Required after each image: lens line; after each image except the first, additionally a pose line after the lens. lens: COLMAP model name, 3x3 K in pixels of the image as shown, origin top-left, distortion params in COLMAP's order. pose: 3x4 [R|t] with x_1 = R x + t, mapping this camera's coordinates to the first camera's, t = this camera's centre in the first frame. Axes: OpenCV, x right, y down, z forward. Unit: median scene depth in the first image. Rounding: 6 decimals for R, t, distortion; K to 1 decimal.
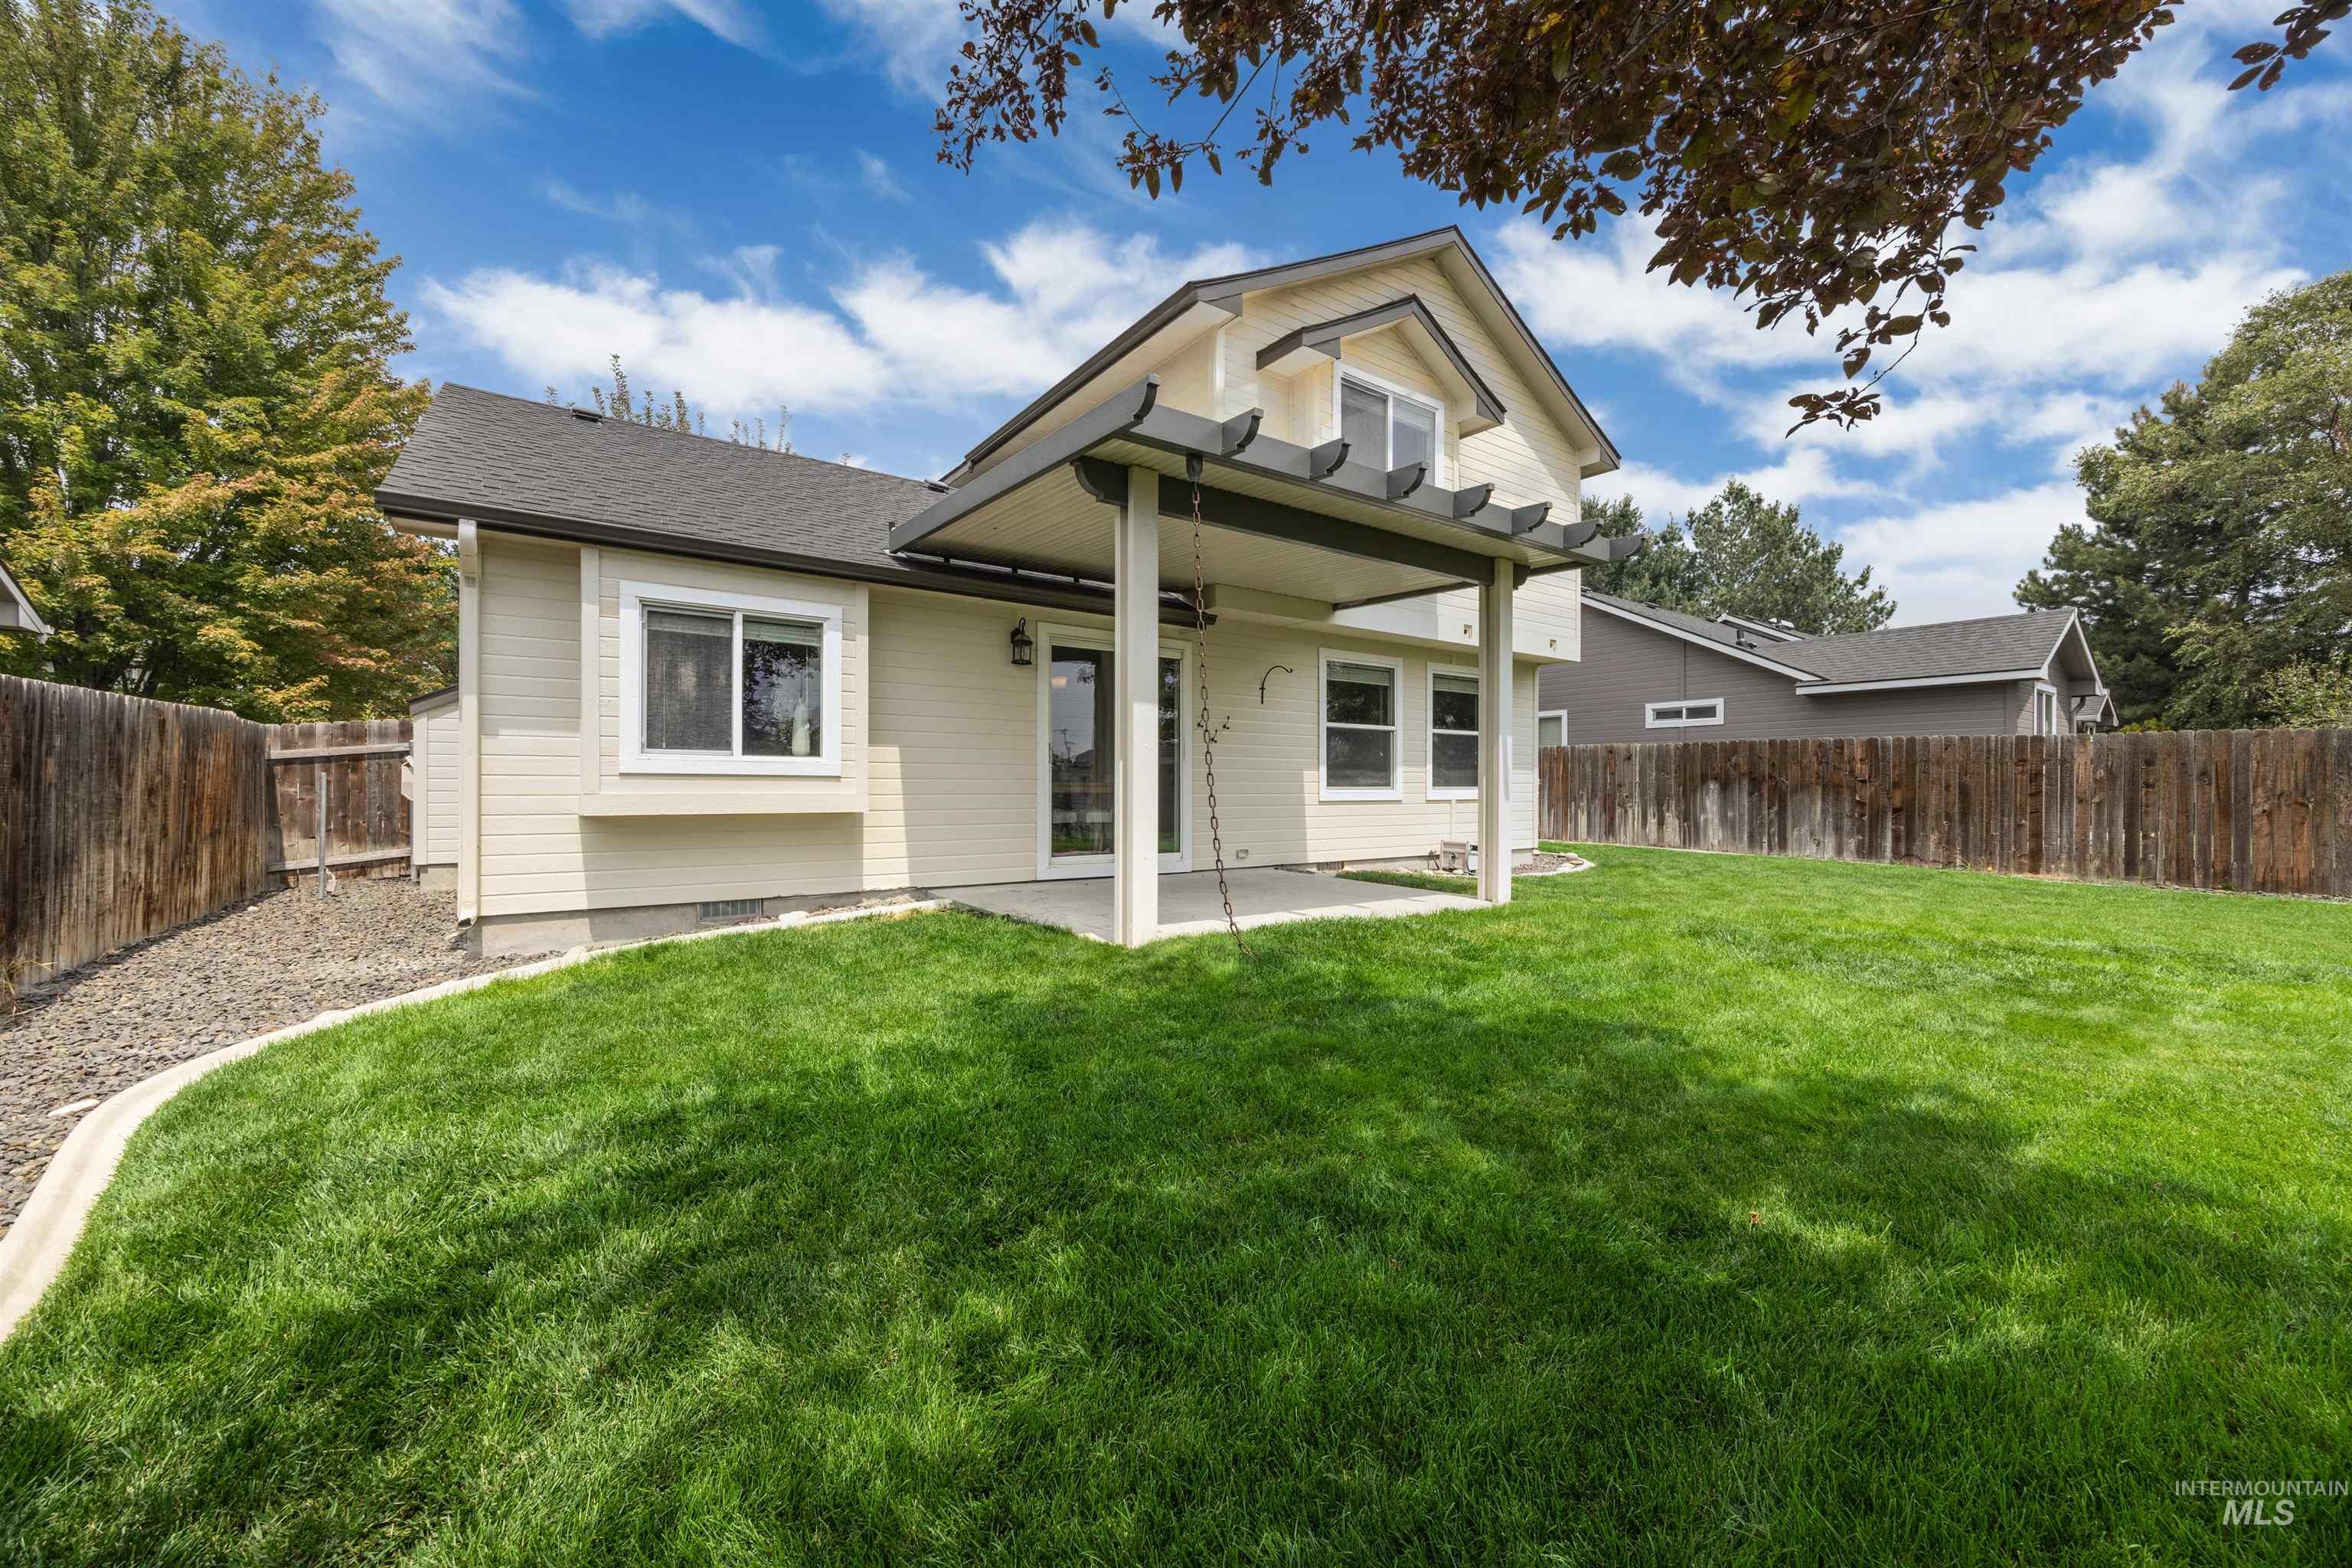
lens RADIAL K [[882.6, 0, 1176.0], [0, 882.6, 784.0], [0, 0, 1]] dist [0.002043, 0.000033]
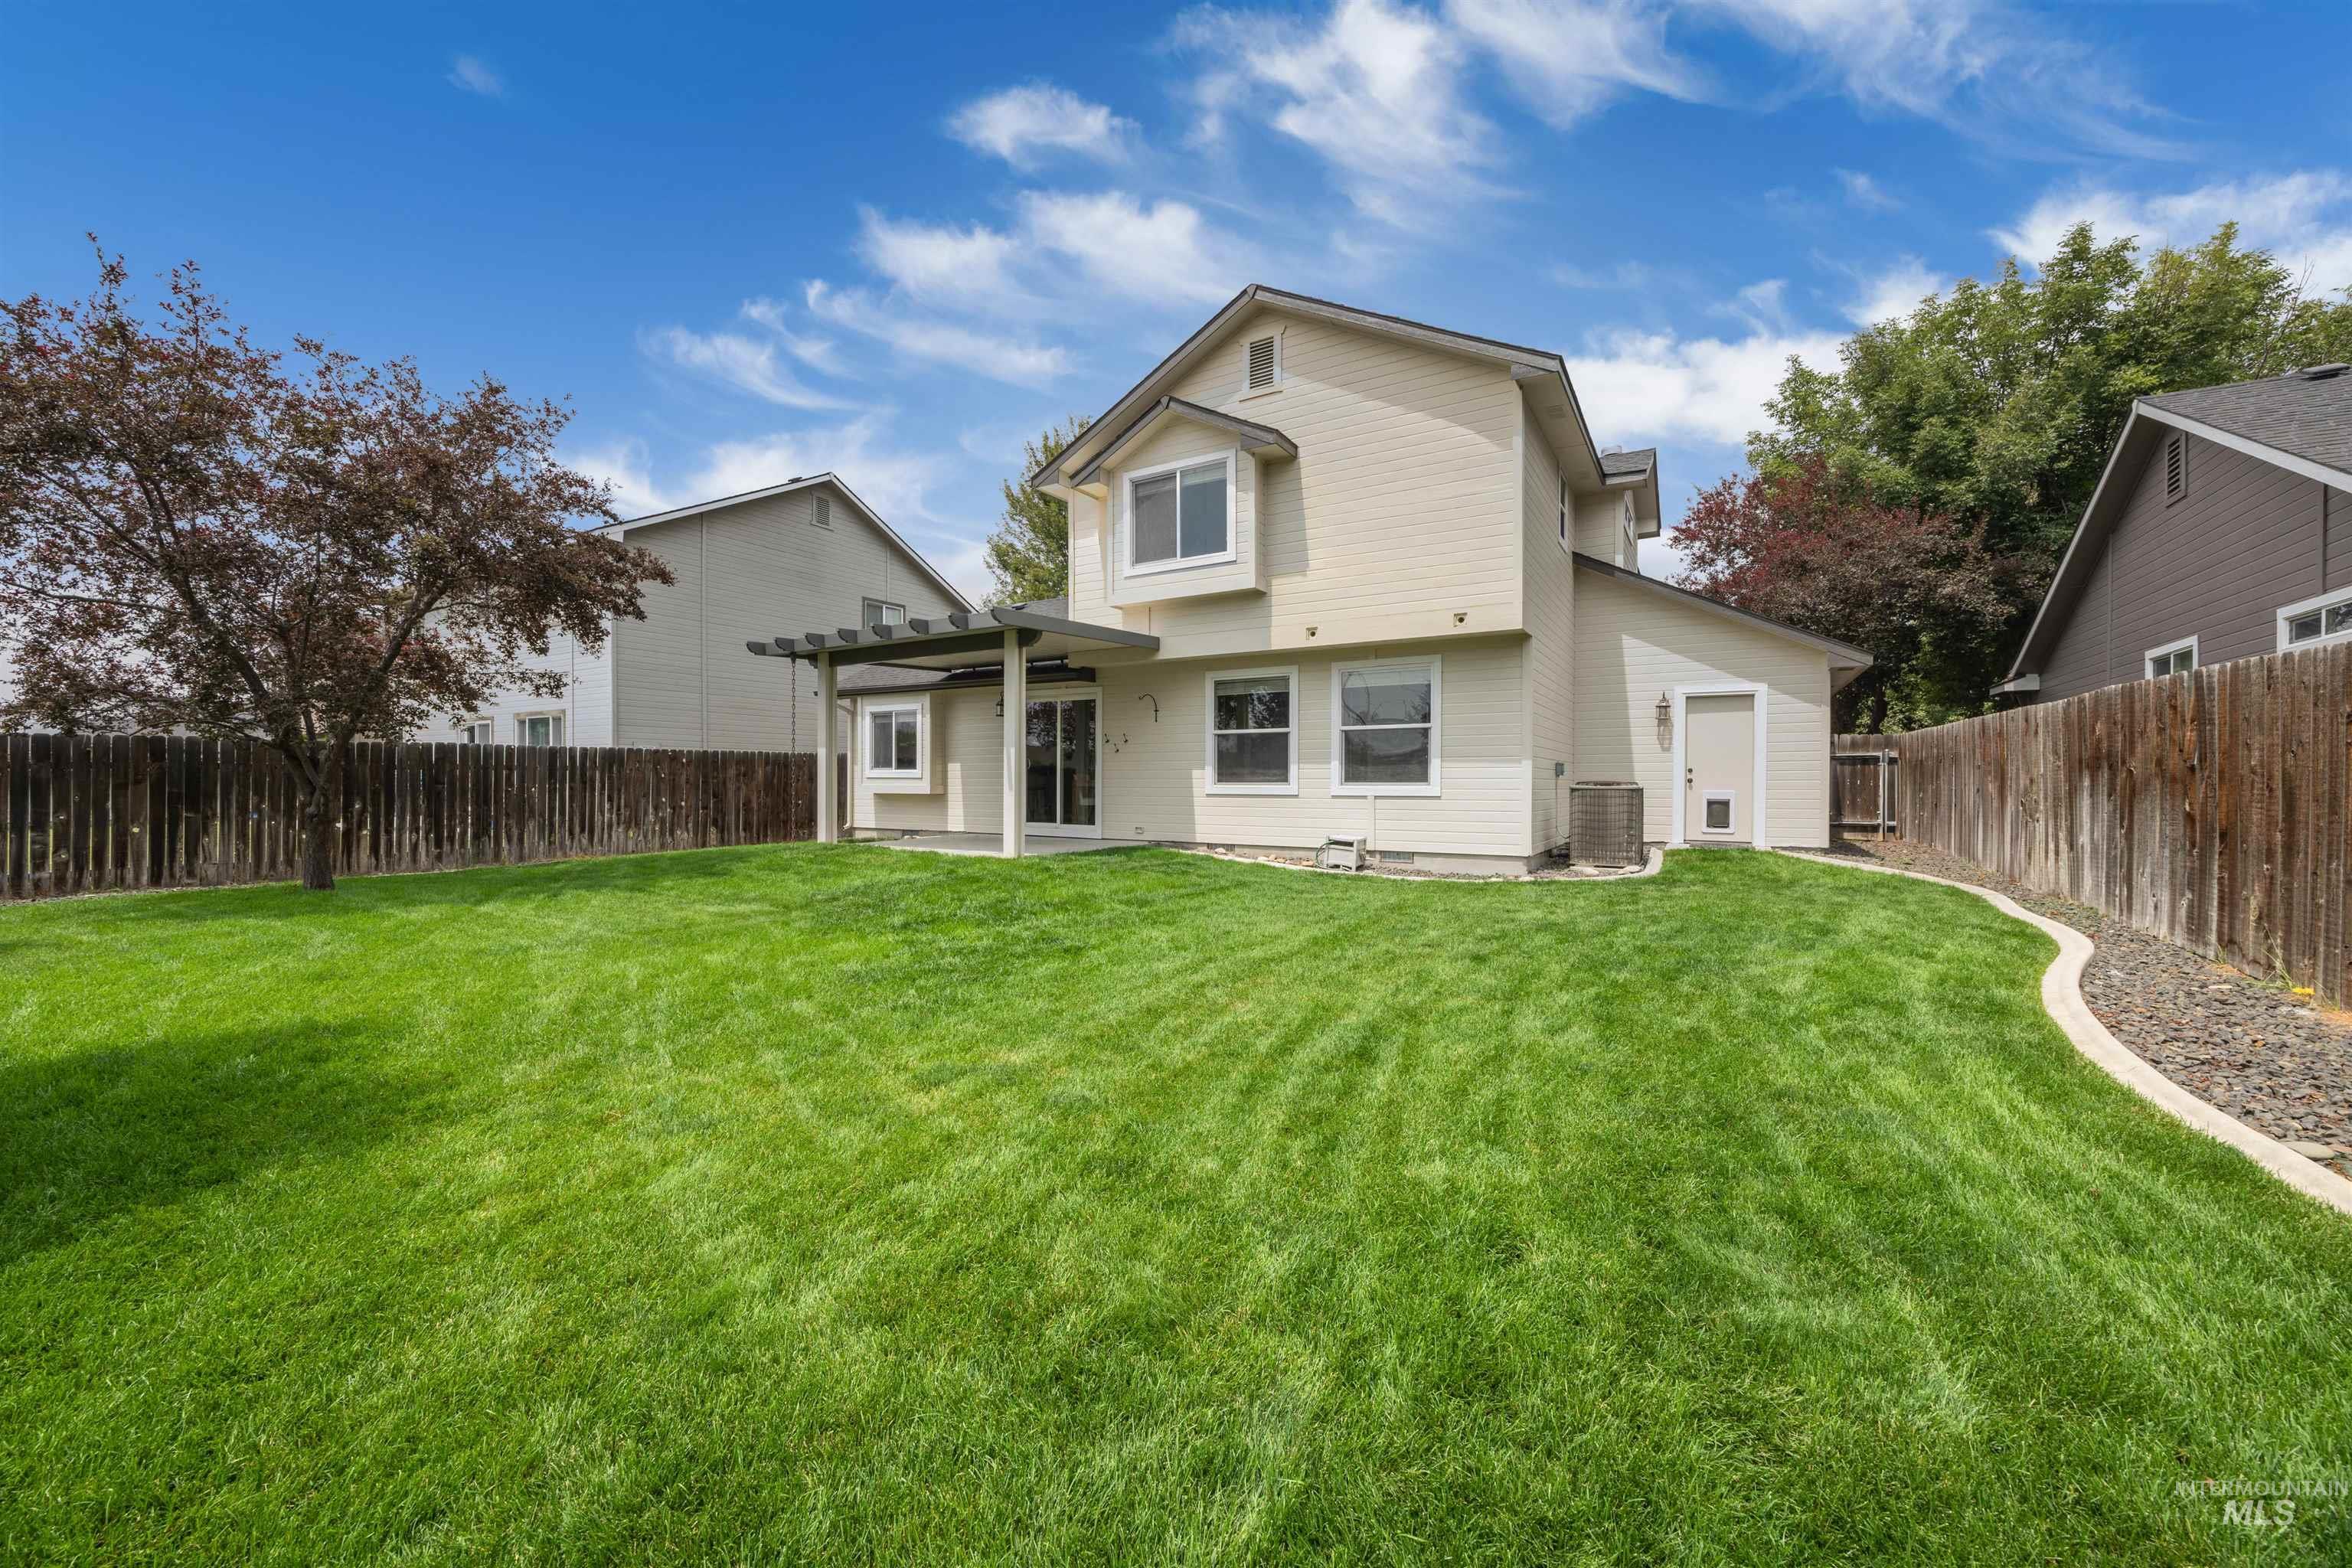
lens RADIAL K [[882.6, 0, 1176.0], [0, 882.6, 784.0], [0, 0, 1]] dist [0.002043, 0.000033]
pose [[0.381414, -0.007779, -0.924372, 0.650012], [-0.005123, 0.999931, -0.010529, 0.009301], [0.924390, 0.008751, 0.381348, 0.241831]]
